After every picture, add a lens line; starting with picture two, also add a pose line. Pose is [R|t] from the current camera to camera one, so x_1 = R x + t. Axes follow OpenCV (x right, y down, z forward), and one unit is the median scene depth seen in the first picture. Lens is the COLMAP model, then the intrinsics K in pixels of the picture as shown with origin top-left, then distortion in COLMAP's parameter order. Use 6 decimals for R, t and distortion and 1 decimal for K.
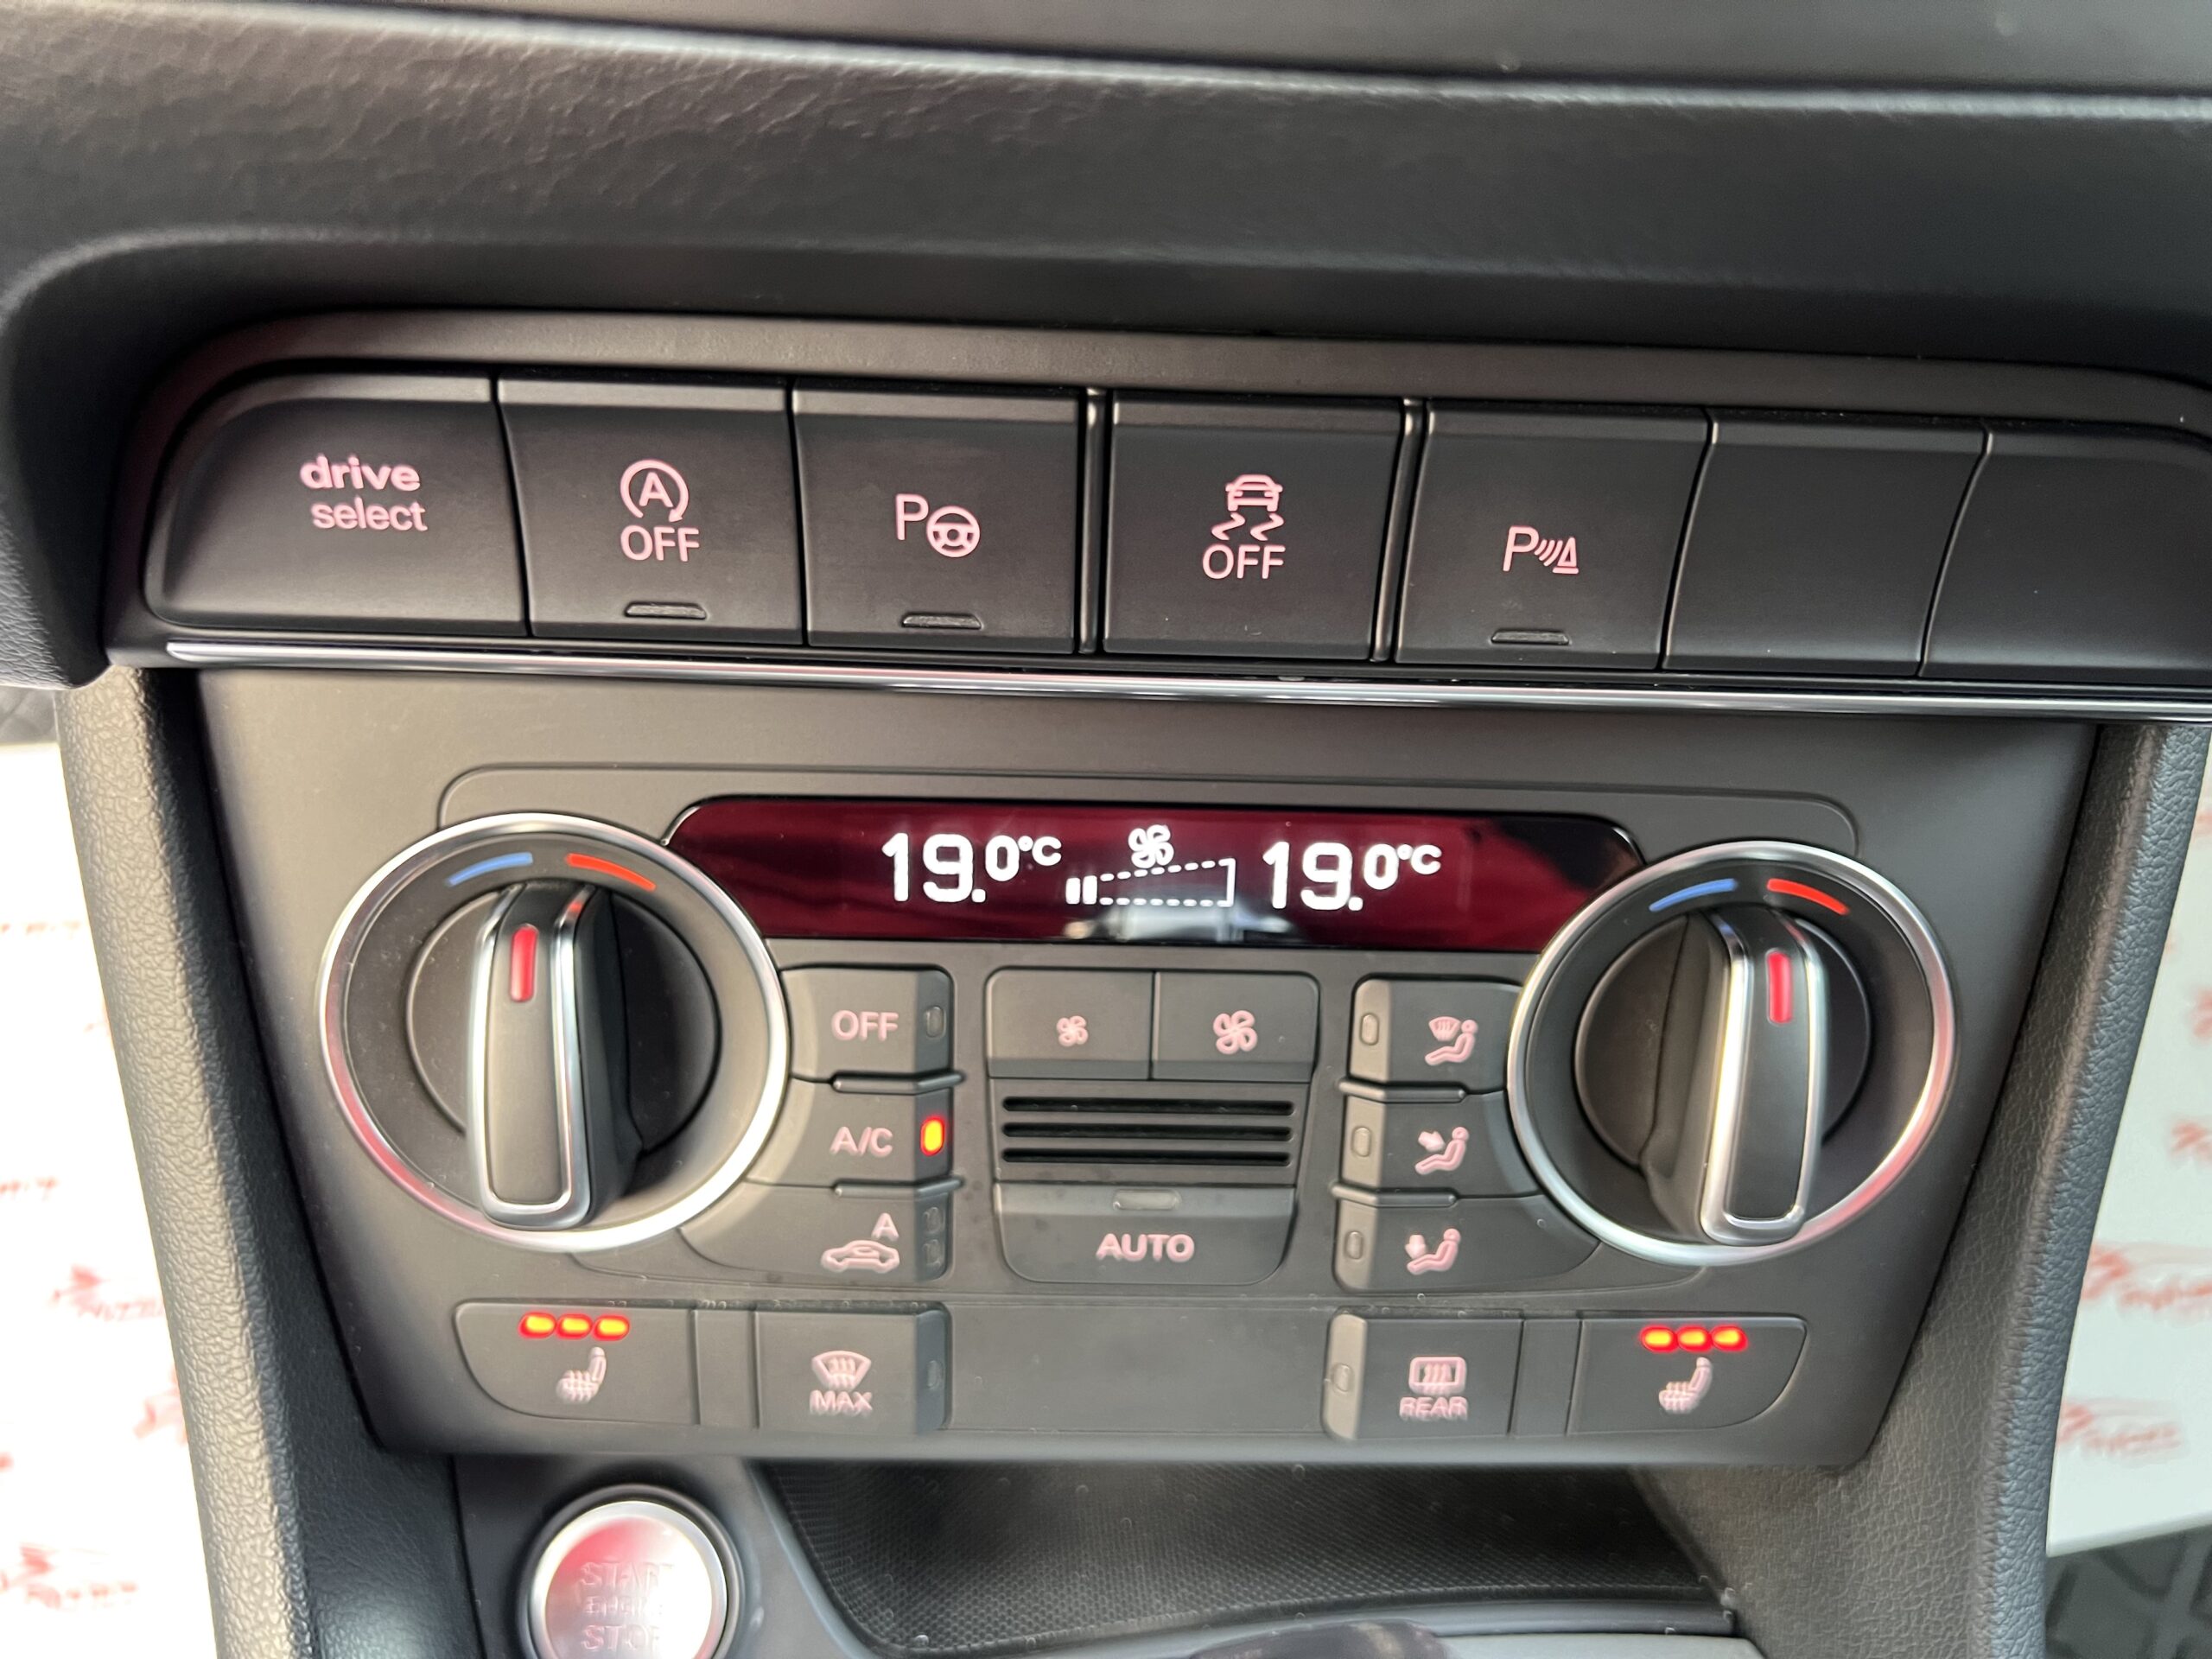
lens RADIAL K [[1703.5, 0, 1106.0], [0, 1703.5, 829.5], [0, 0, 1]] dist [0.086754, -0.151613]
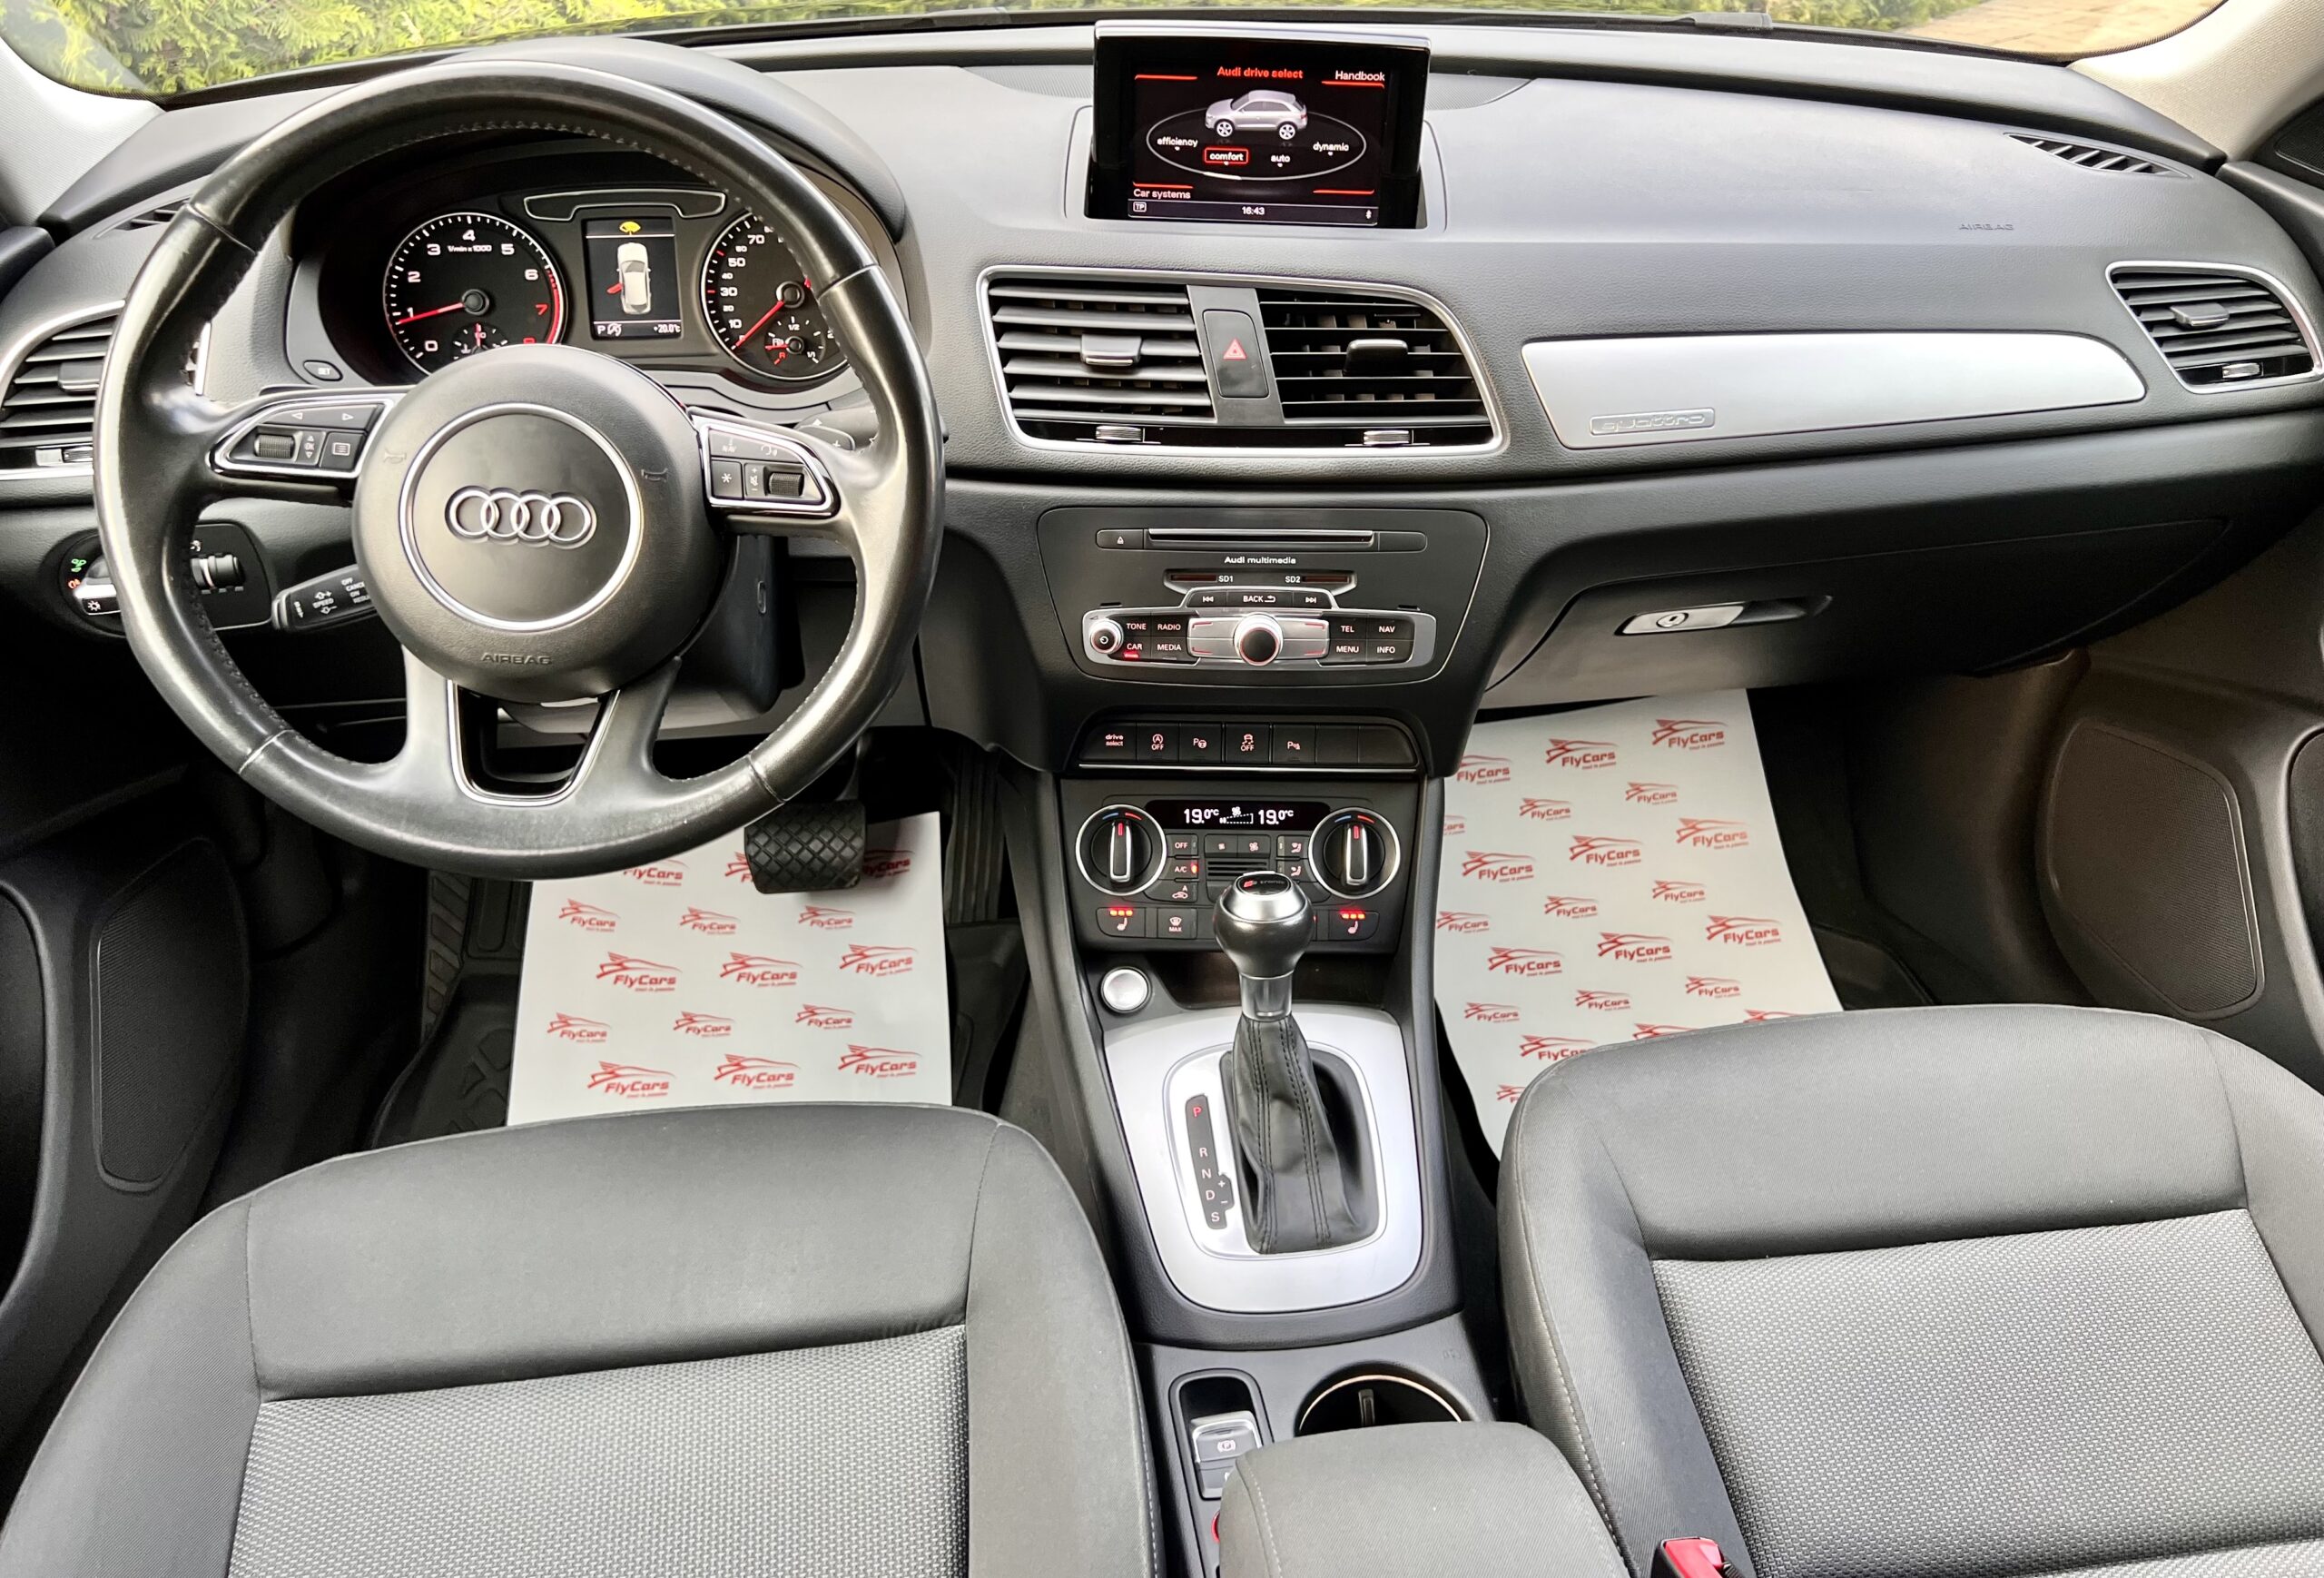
lens RADIAL K [[1782.3, 0, 1155.8], [0, 1782.3, 692.1], [0, 0, 1]] dist [0.069466, -0.091487]
pose [[0.998827, -0.021527, -0.043374, 0.024126], [0.007345, 0.952737, -0.303707, 1.279368], [0.047862, 0.303032, 0.951778, -4.167309]]
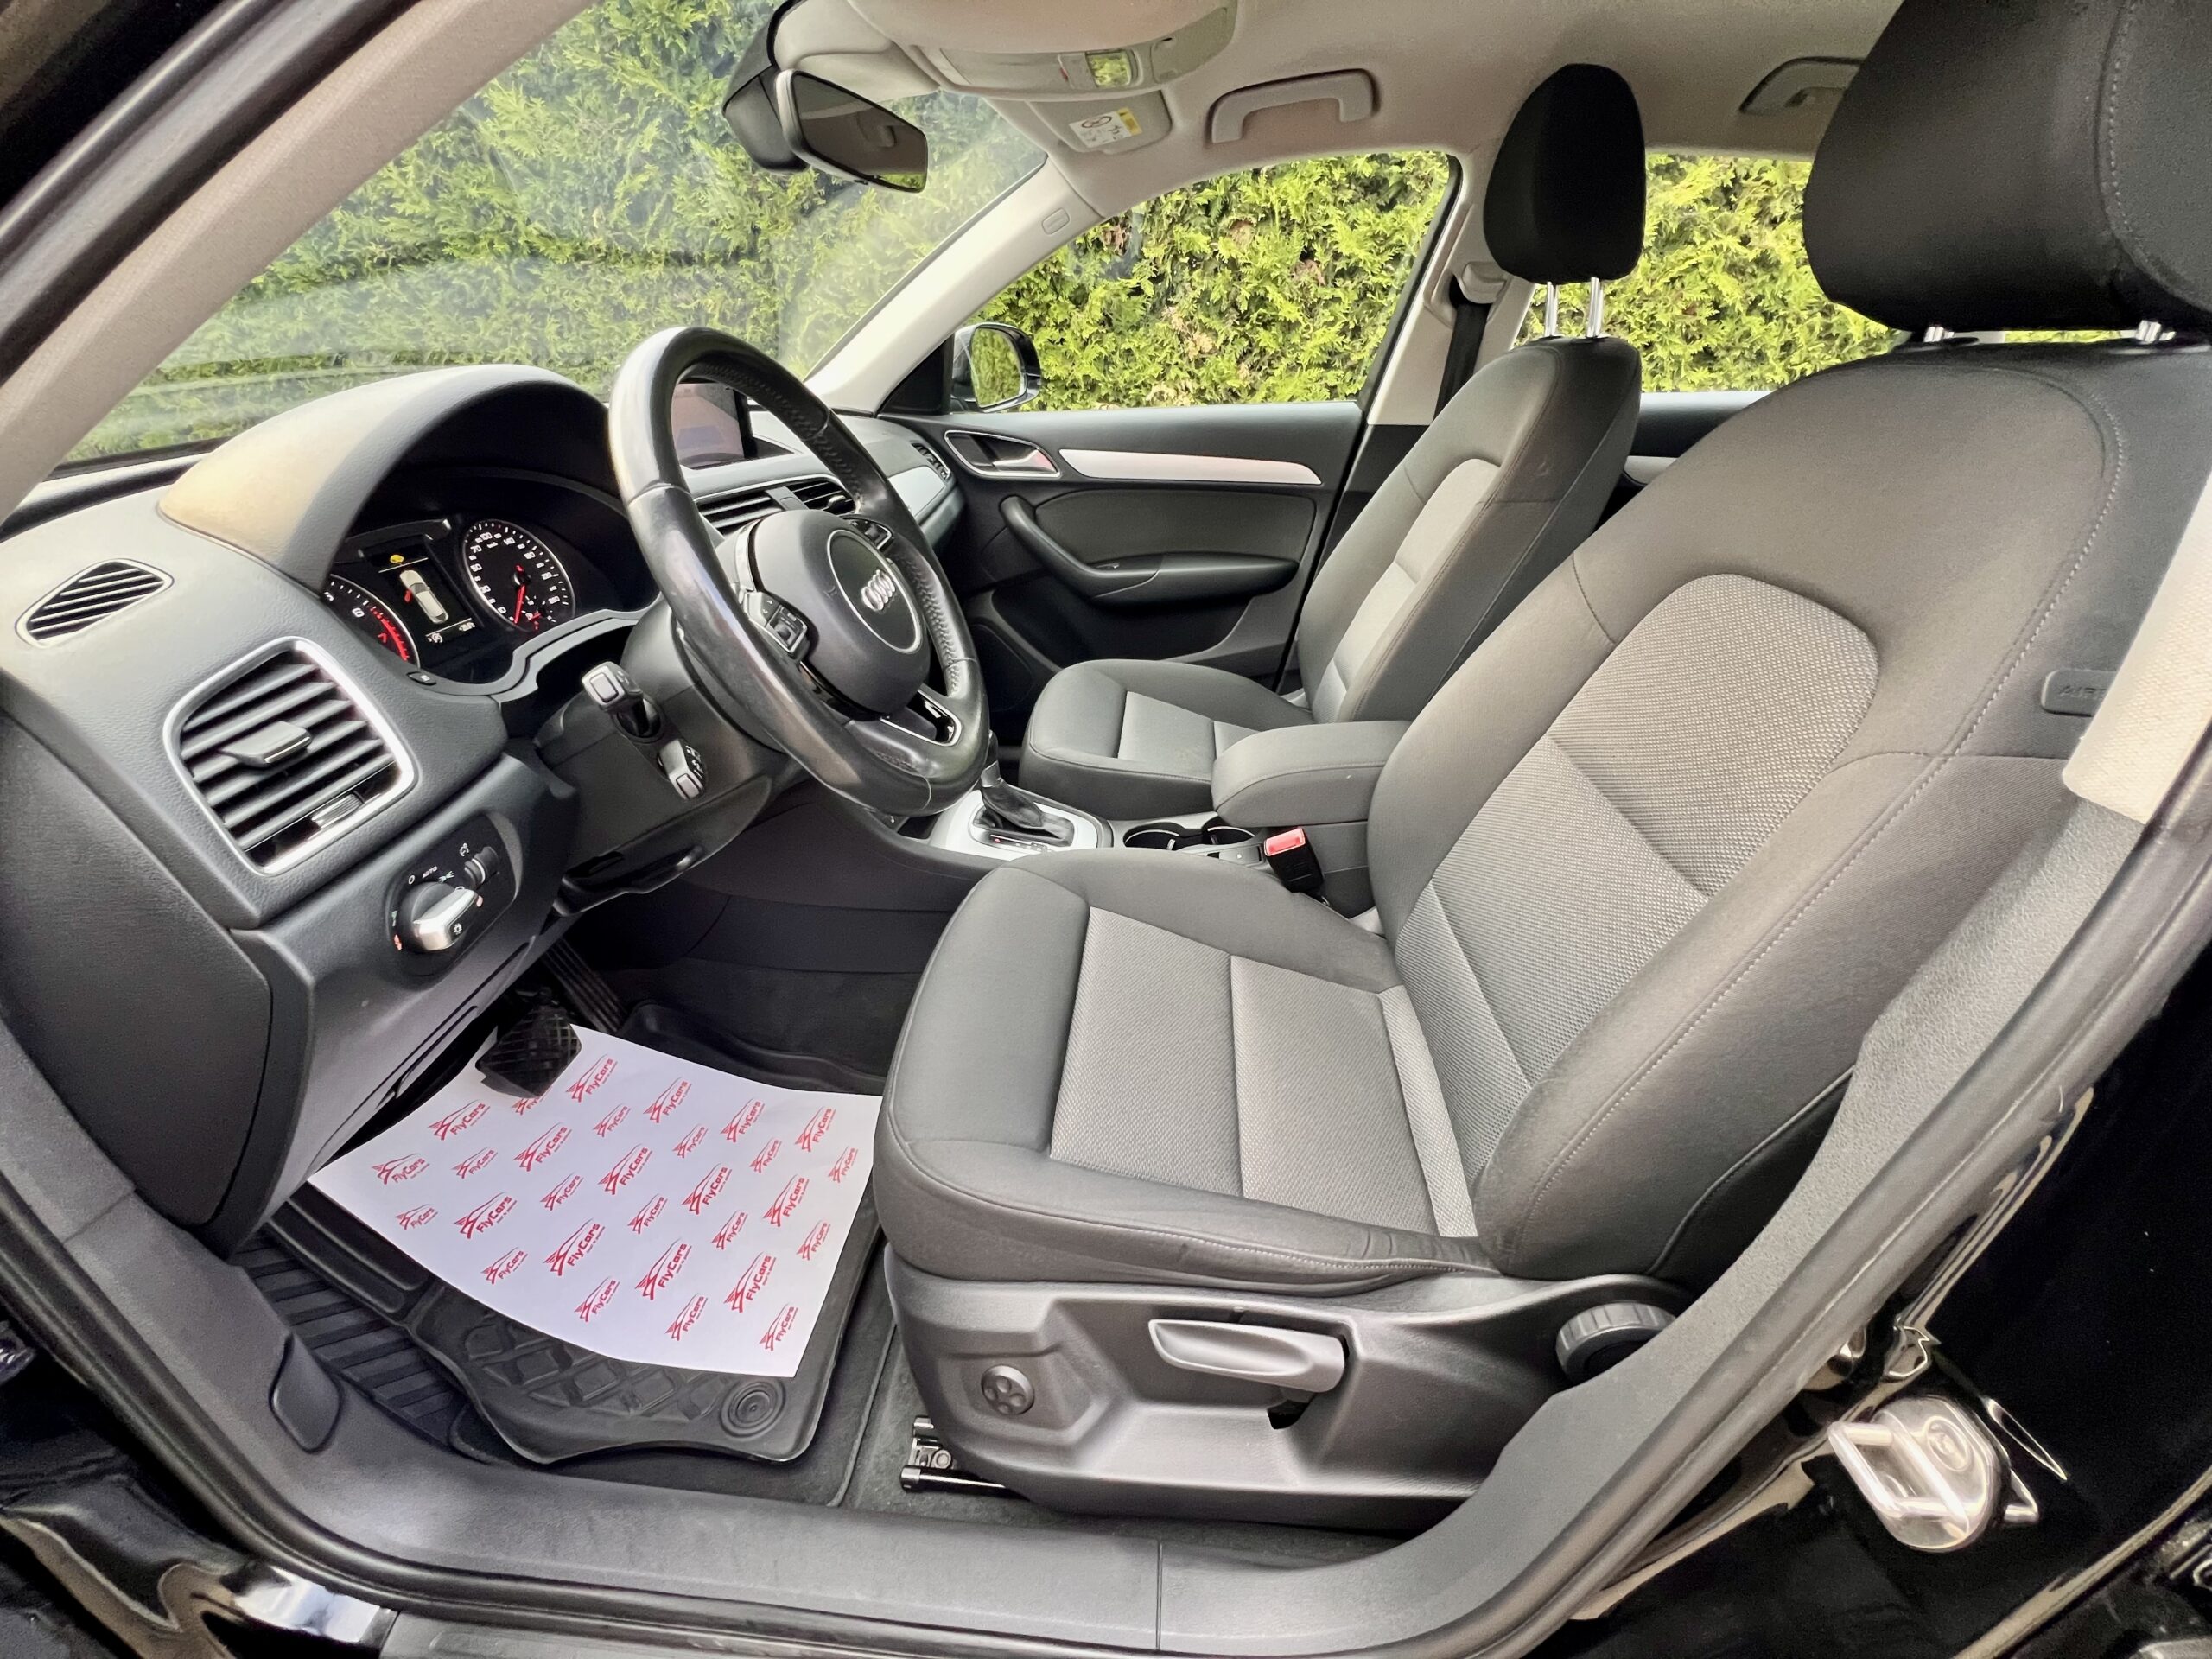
lens RADIAL K [[900.3, 0, 1094.9], [0, 900.3, 831.8], [0, 0, 1]] dist [0.000019, 0.000205]
pose [[0.223290, -0.509246, 0.831150, -4.396872], [0.746222, 0.637898, 0.190366, 0.263305], [-0.627132, 0.577715, 0.522447, -2.353069]]
